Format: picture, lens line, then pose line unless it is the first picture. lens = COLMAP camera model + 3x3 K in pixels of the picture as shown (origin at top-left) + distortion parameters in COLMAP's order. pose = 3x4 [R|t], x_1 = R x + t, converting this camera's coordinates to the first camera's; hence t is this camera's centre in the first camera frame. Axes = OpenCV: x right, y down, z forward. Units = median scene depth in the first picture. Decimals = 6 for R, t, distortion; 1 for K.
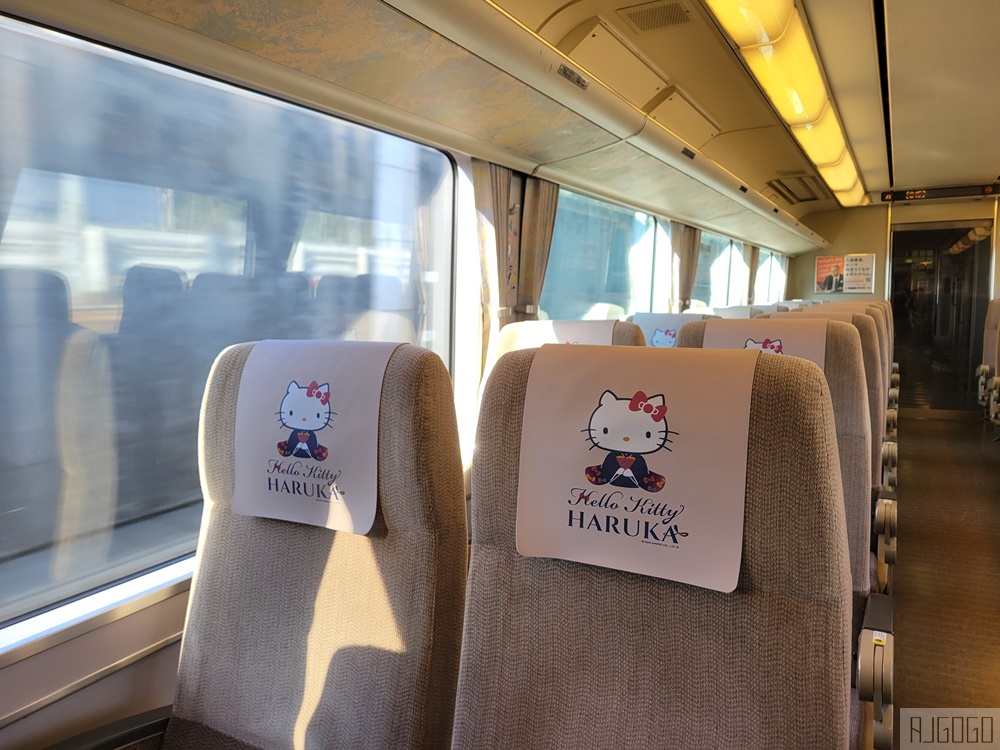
lens RADIAL K [[755.1, 0, 514.8], [0, 755.1, 375.5], [0, 0, 1]] dist [0.071180, -0.067437]
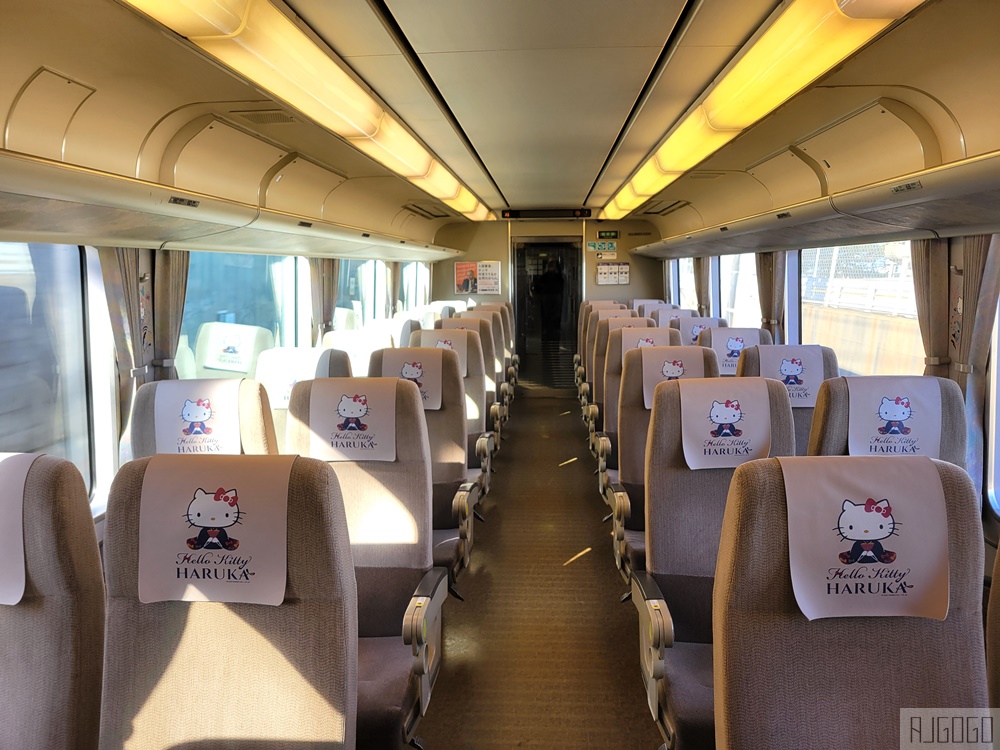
lens RADIAL K [[755.1, 0, 514.8], [0, 755.1, 375.5], [0, 0, 1]] dist [0.071180, -0.067437]
pose [[0.915826, -0.055098, 0.397777, 0.090060], [0.040479, 0.998164, 0.045064, -0.217951], [-0.399530, -0.025169, 0.916375, -0.584361]]
